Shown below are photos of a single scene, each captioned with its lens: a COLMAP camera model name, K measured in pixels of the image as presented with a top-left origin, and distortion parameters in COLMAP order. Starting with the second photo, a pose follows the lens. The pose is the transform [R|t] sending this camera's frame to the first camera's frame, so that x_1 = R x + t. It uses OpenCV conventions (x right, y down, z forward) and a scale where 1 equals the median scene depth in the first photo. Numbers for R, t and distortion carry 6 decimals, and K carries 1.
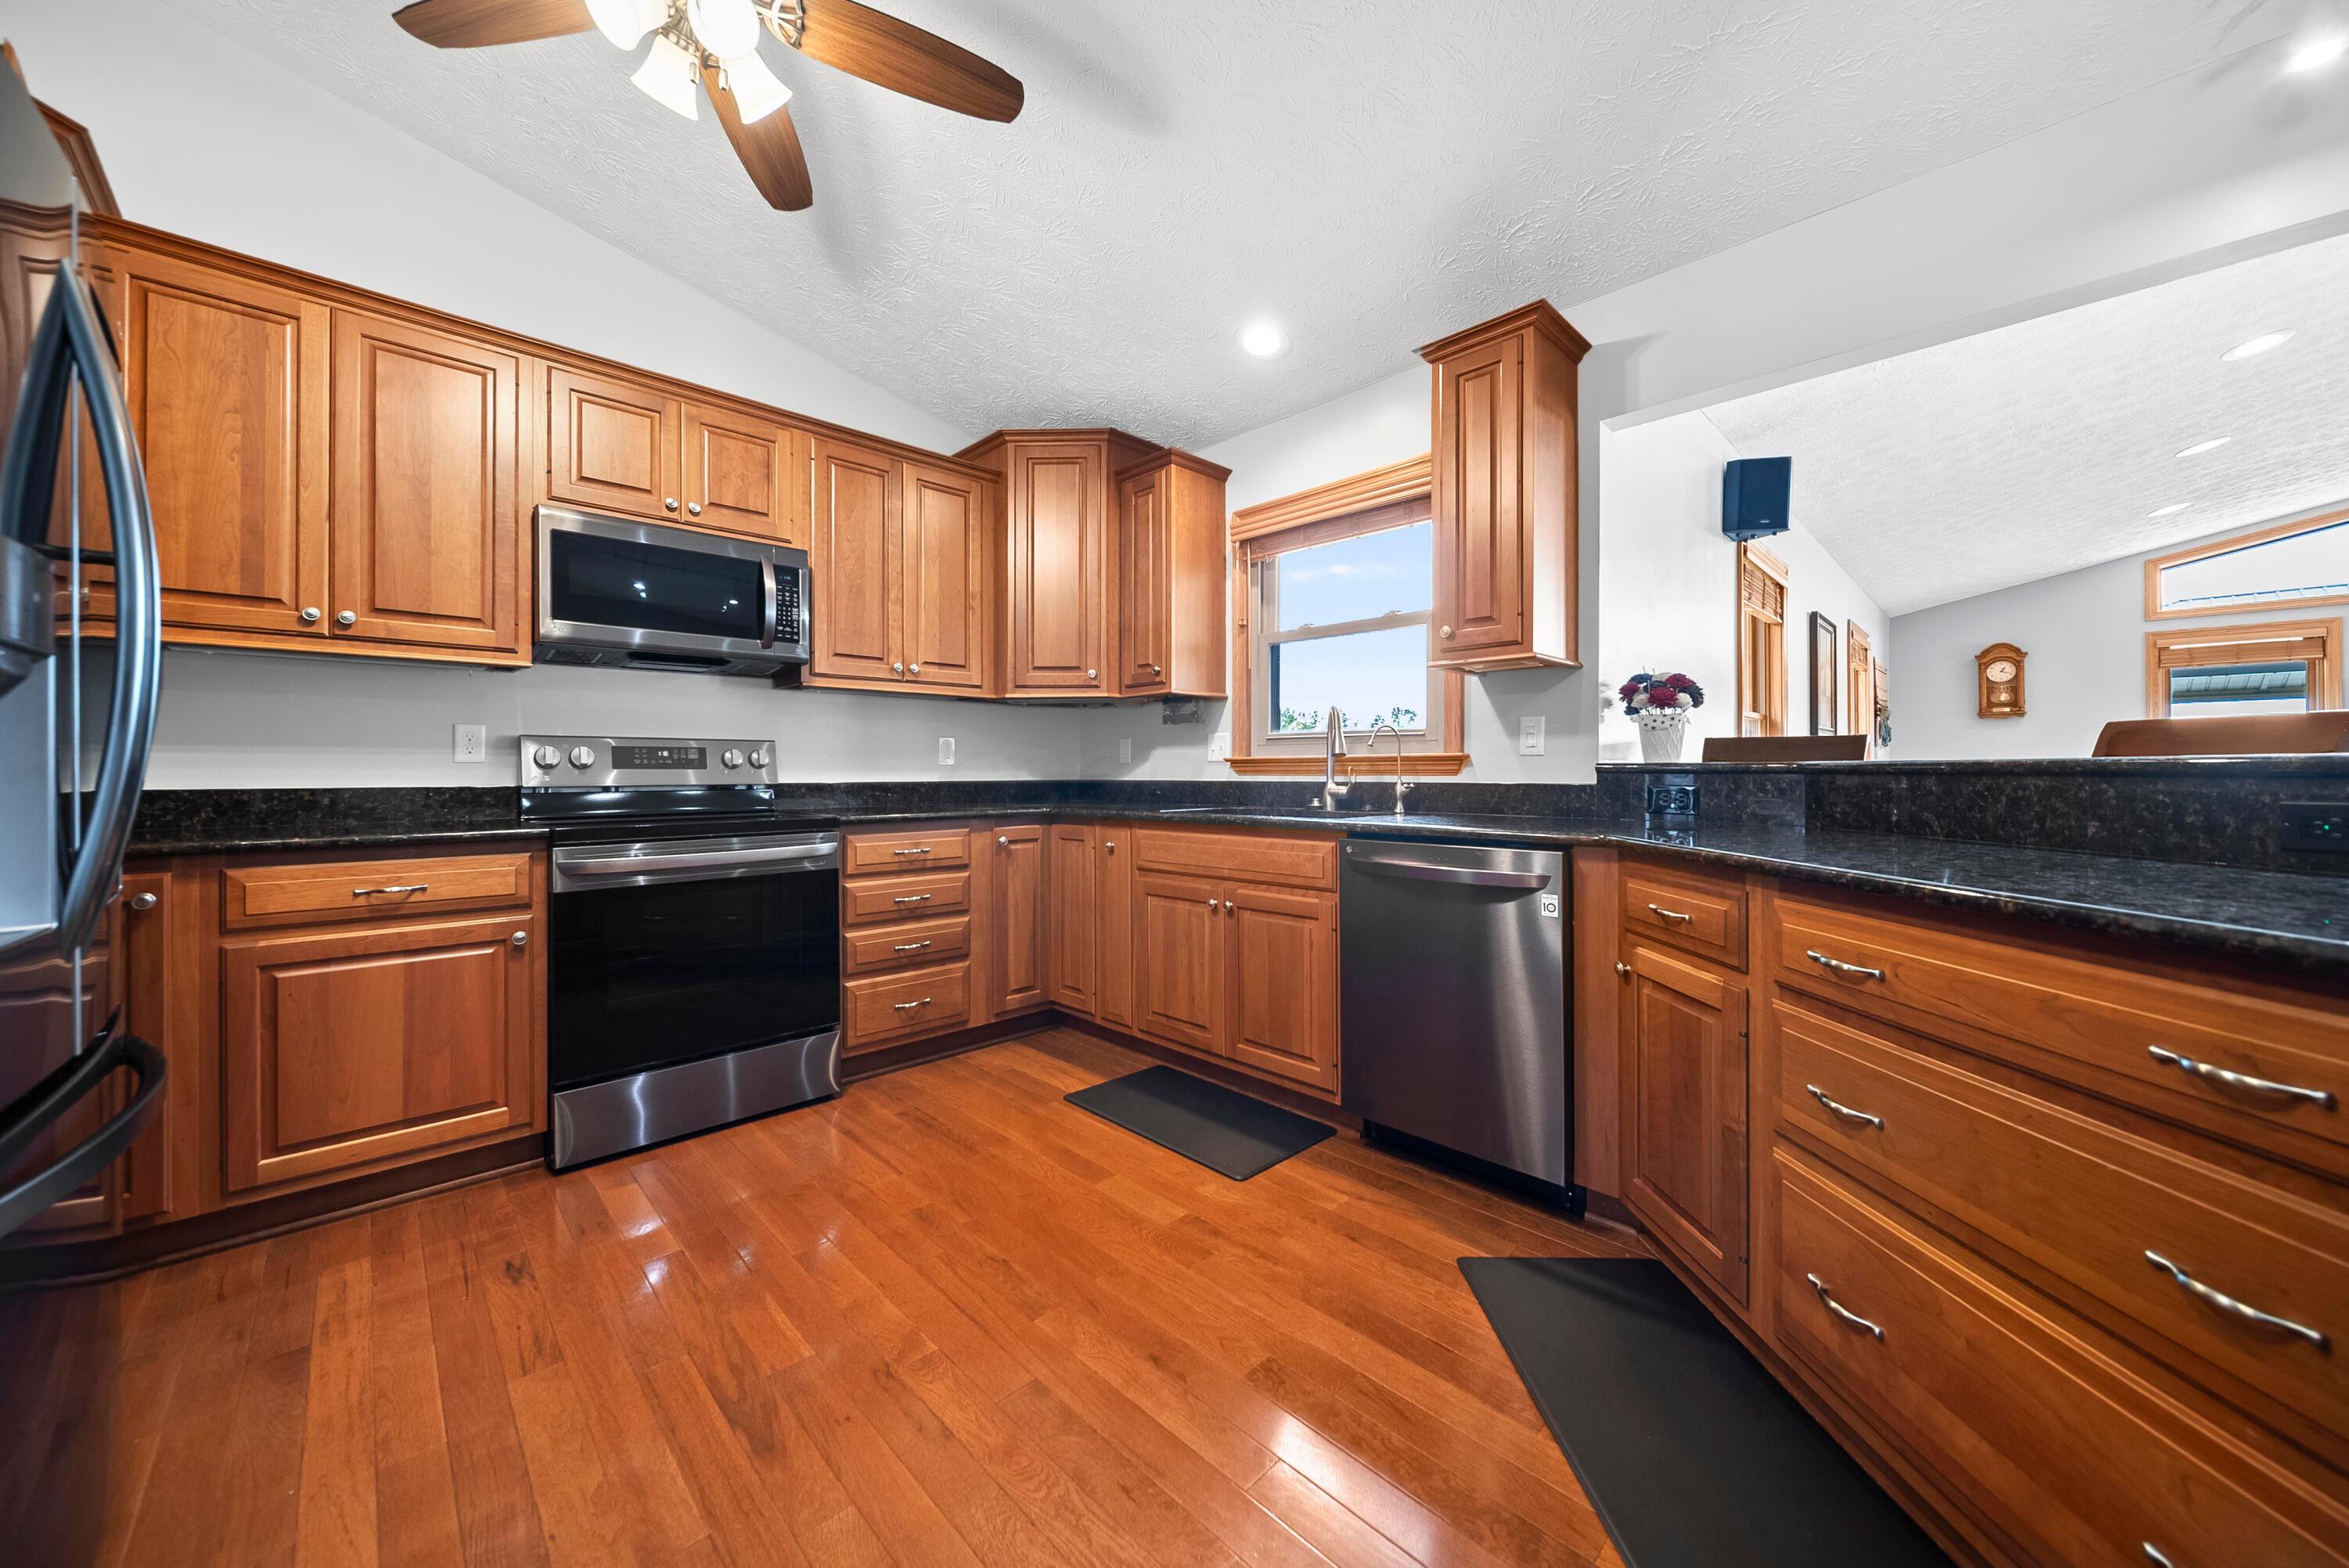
lens RADIAL K [[836.0, 0, 1180.4], [0, 836.0, 790.1], [0, 0, 1]] dist [0.000118, -0.000067]
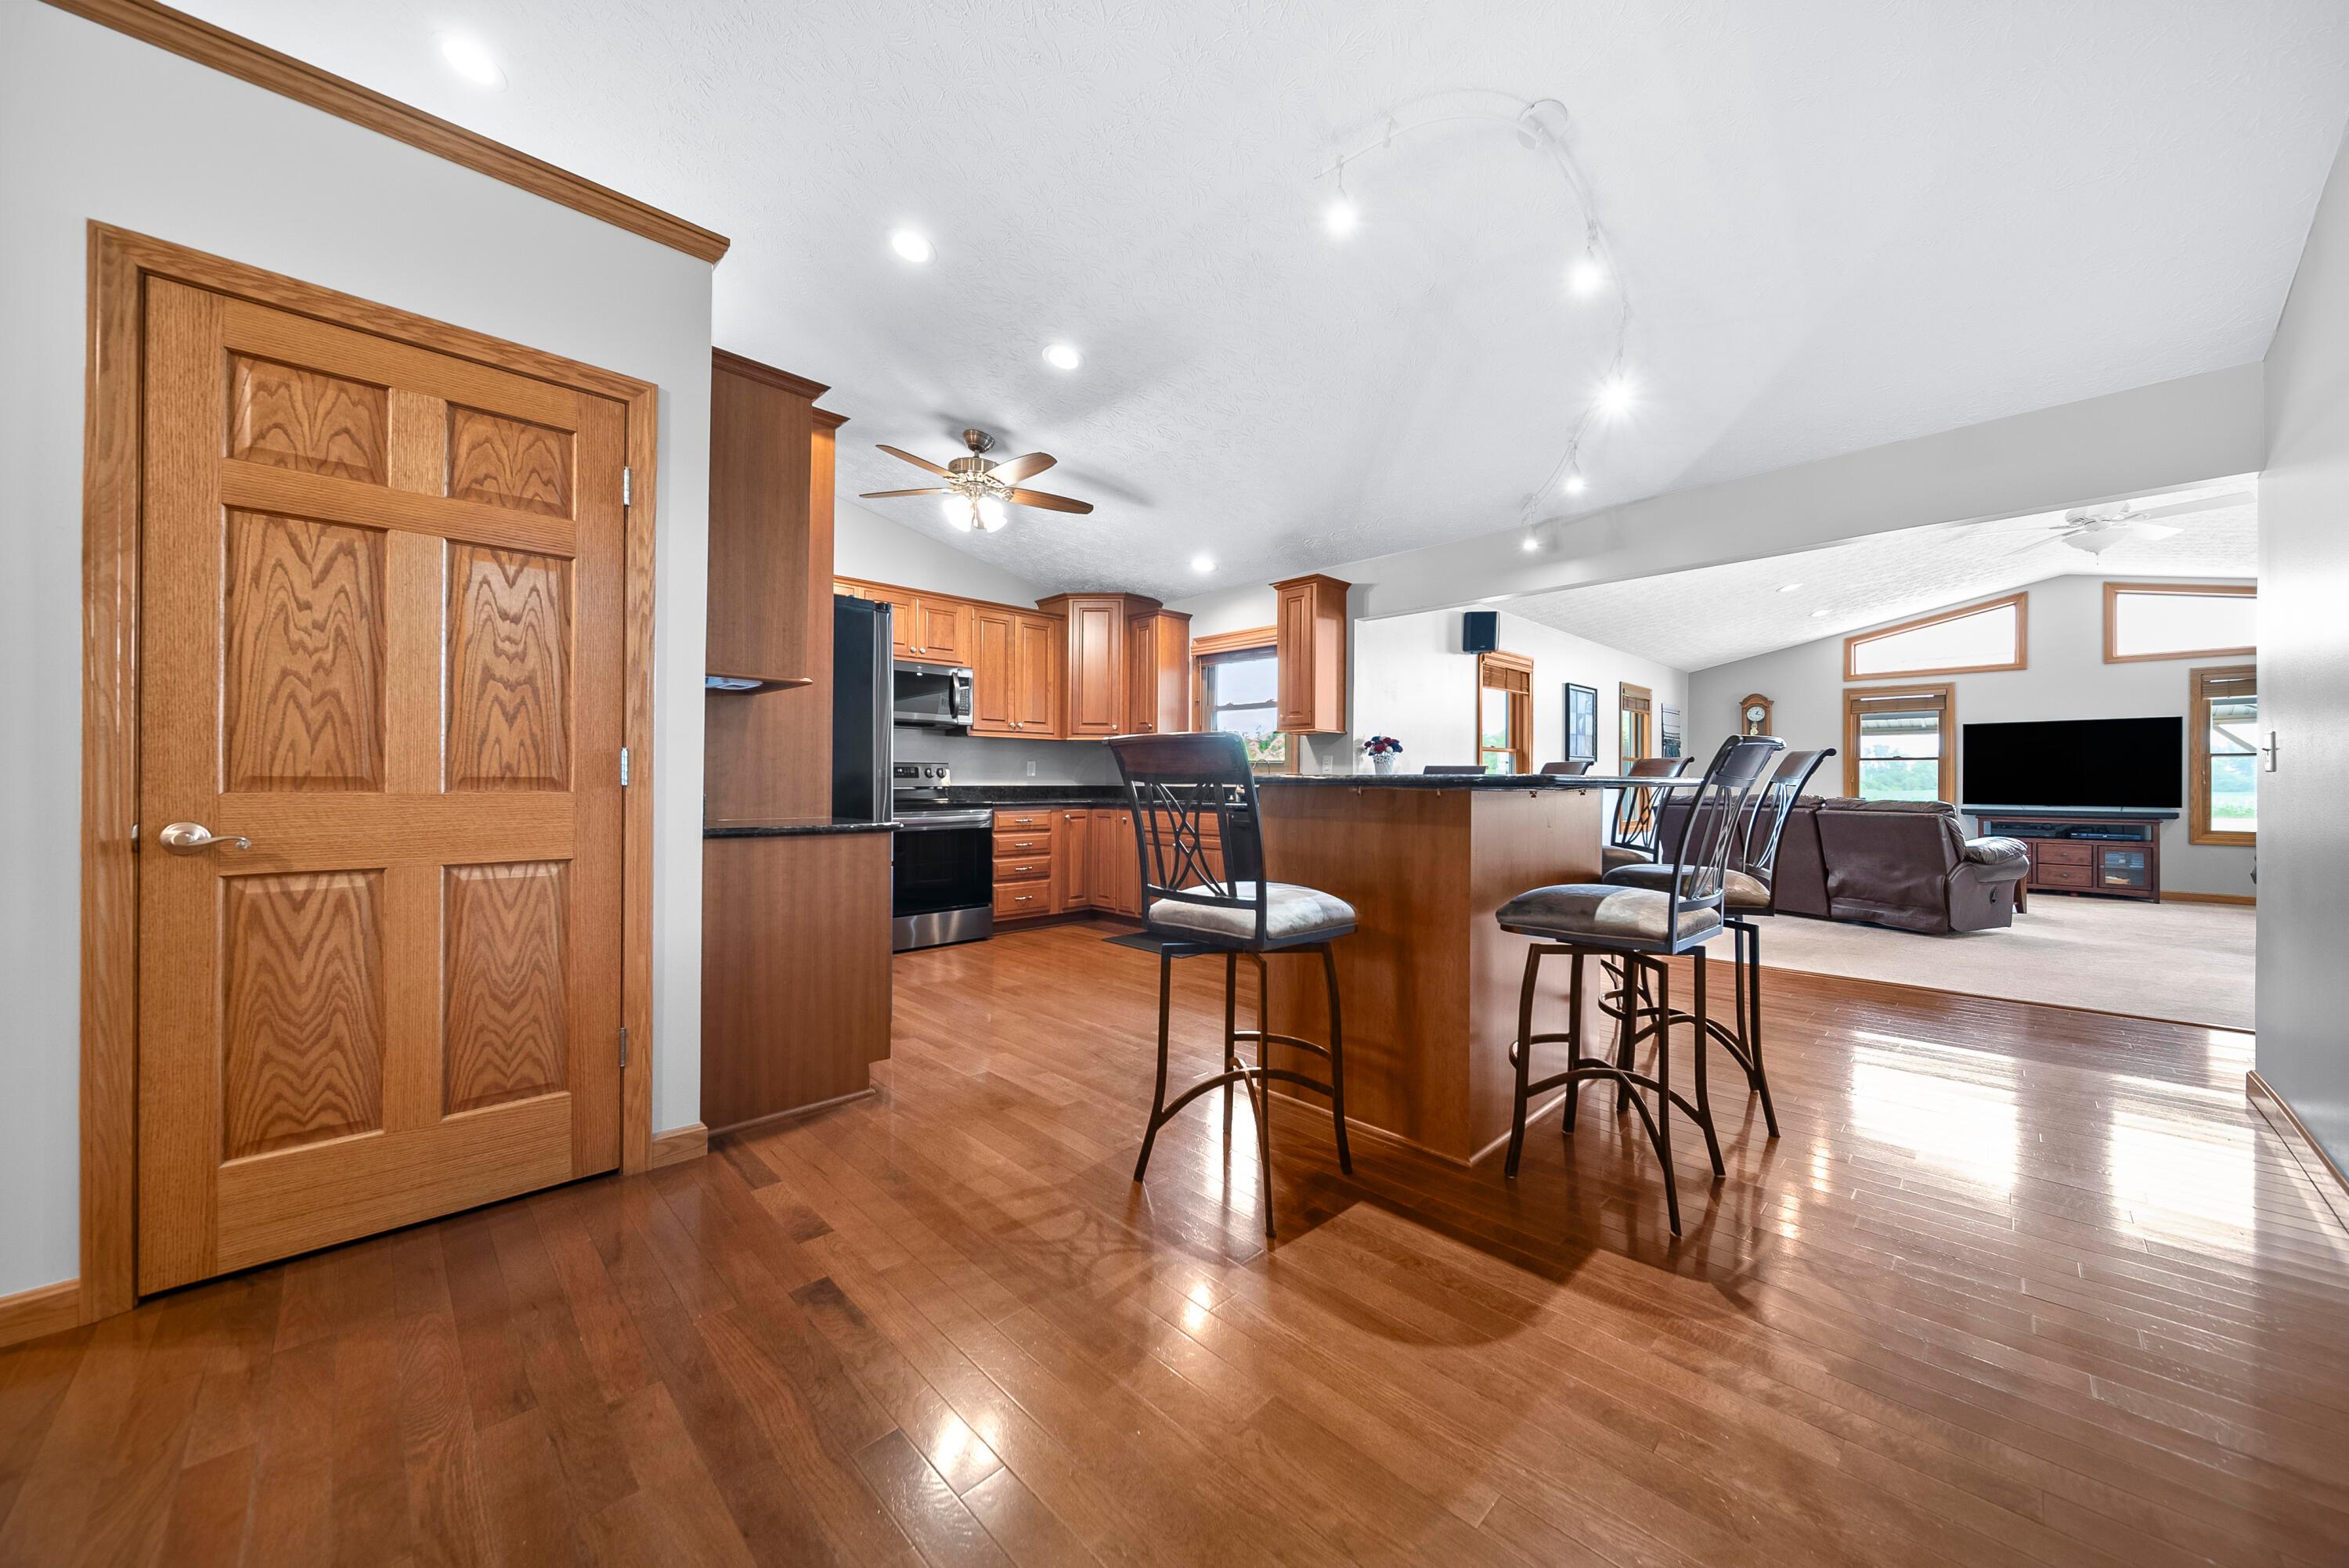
lens RADIAL K [[836.0, 0, 1180.4], [0, 836.0, 790.1], [0, 0, 1]] dist [0.000118, -0.000067]
pose [[0.999959, 0.005997, -0.006770, 0.056129], [-0.006088, 0.999890, -0.013497, 0.023874], [0.006688, 0.013538, 0.999886, -0.899682]]
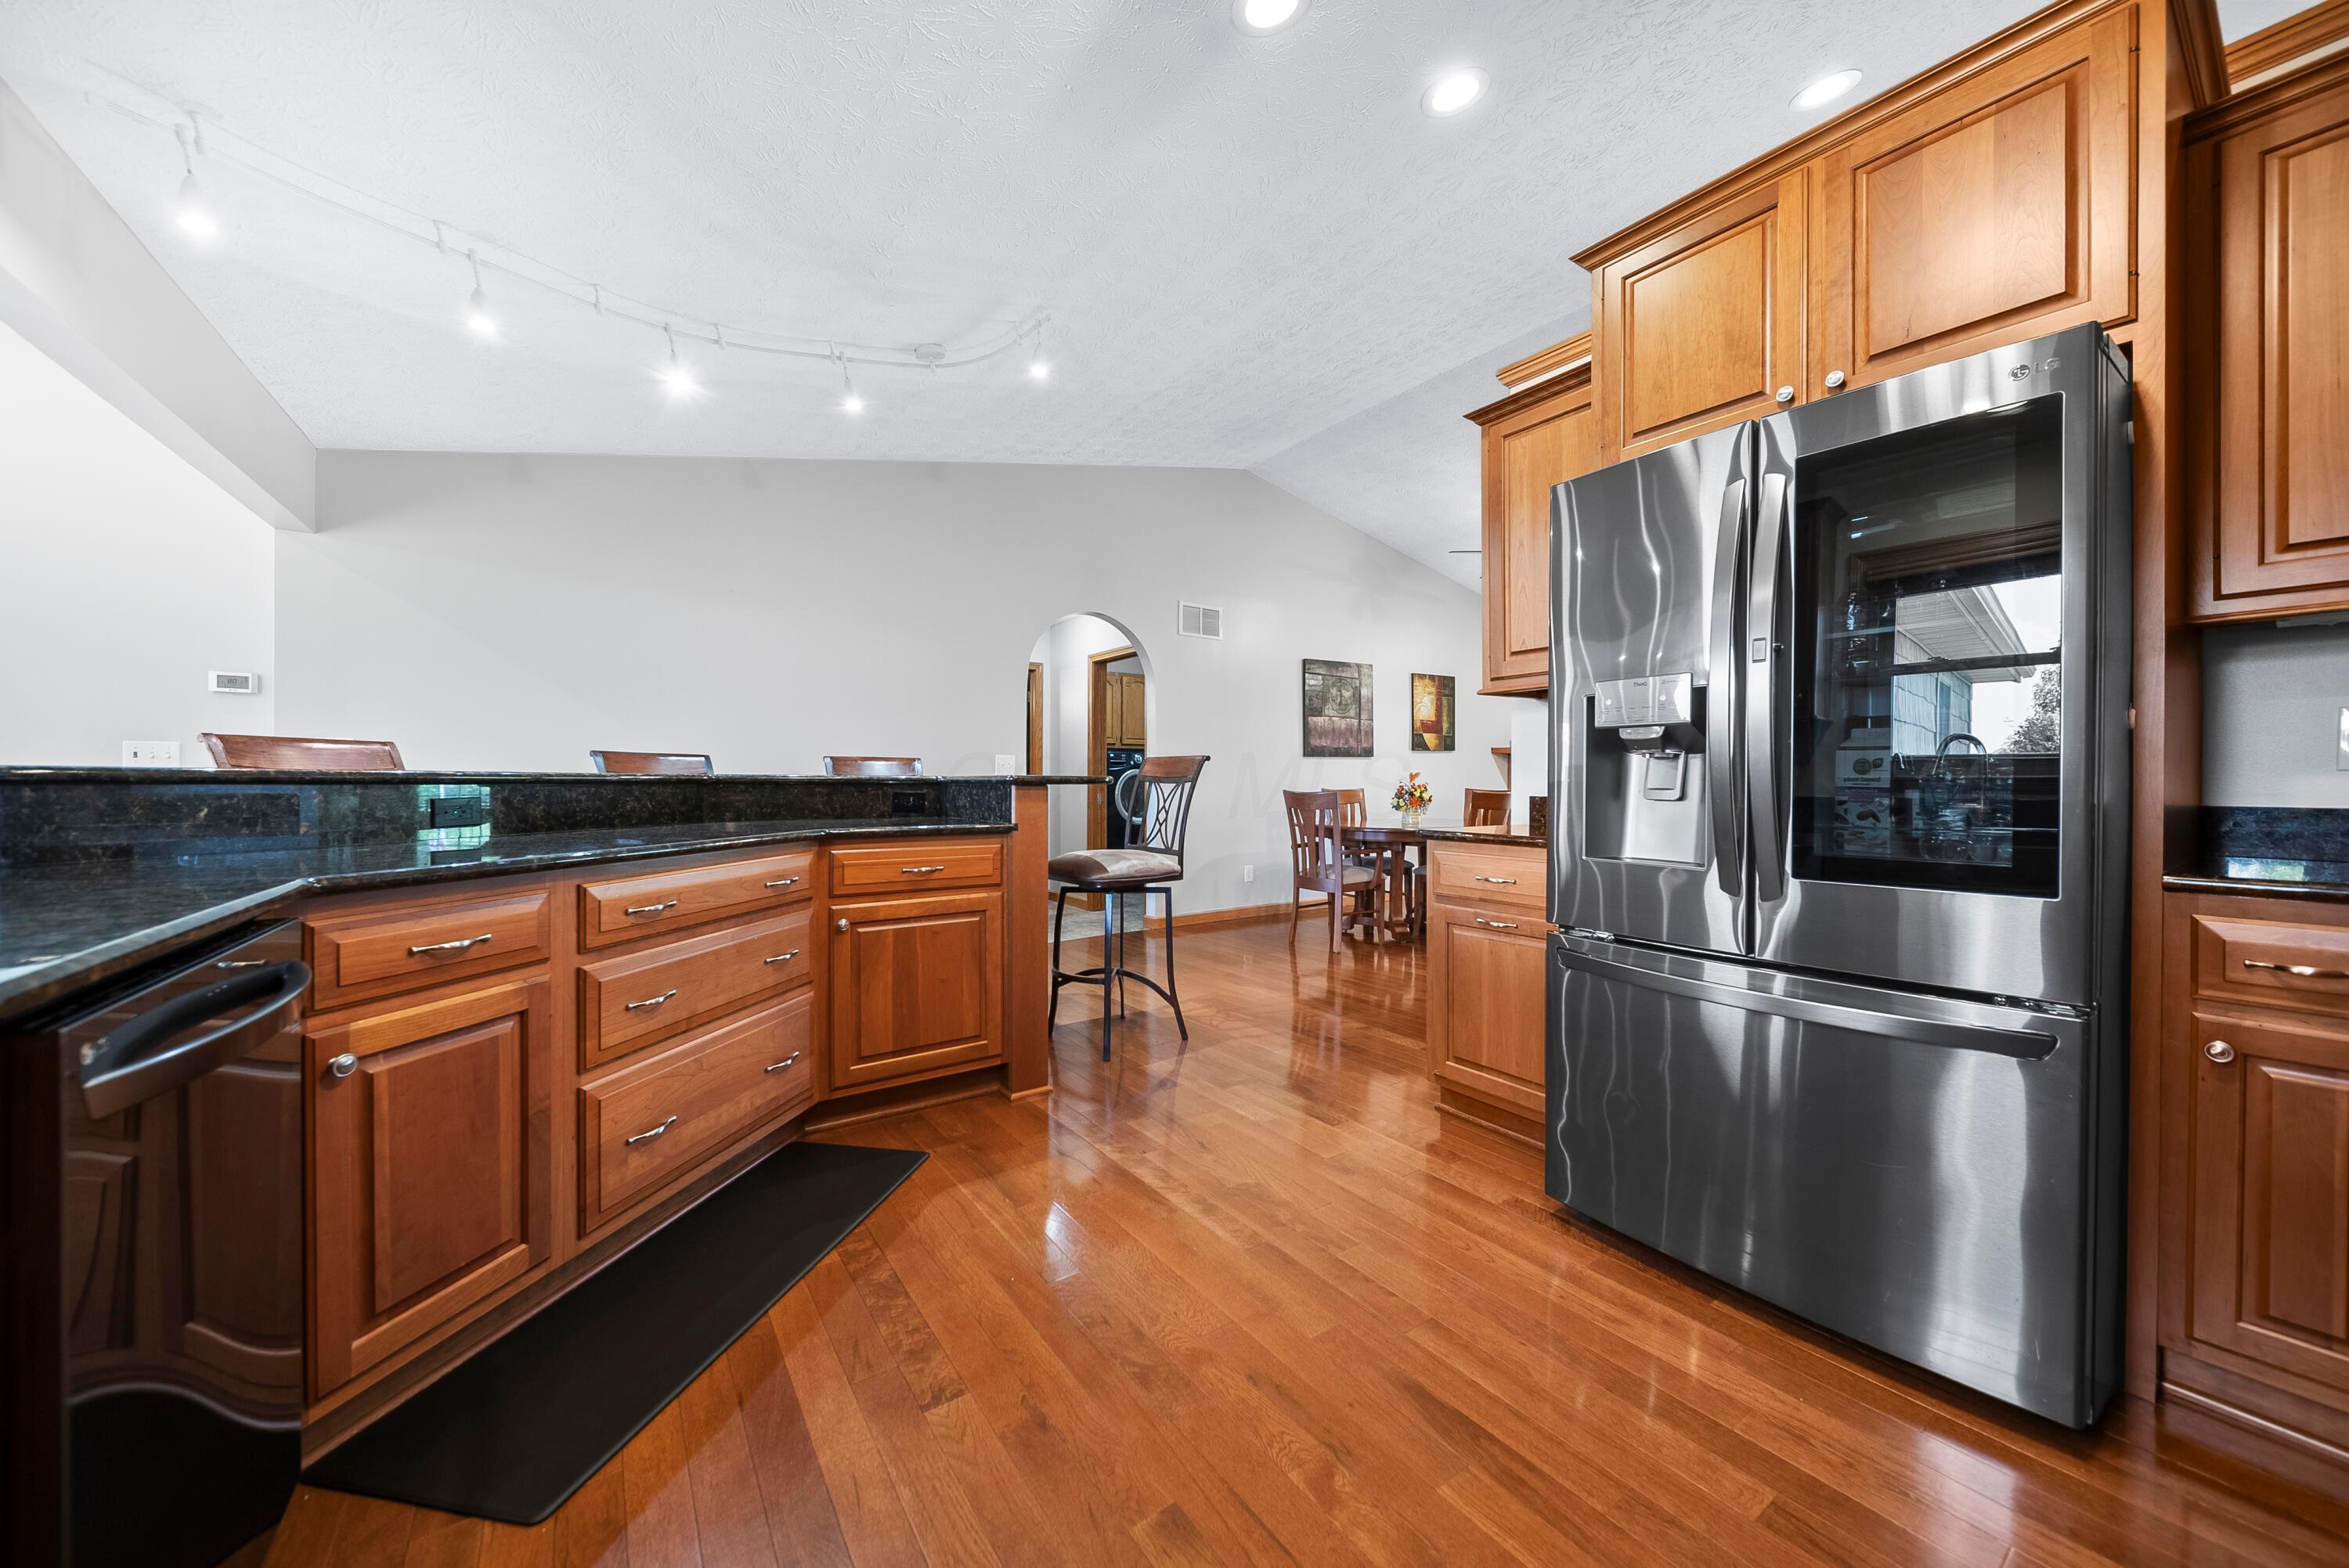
lens RADIAL K [[836.0, 0, 1180.4], [0, 836.0, 790.1], [0, 0, 1]] dist [0.000118, -0.000067]
pose [[-0.987149, 0.000147, 0.159802, -0.144715], [0.004828, 0.999571, 0.028904, -0.015222], [-0.159729, 0.029304, -0.986726, 0.831796]]
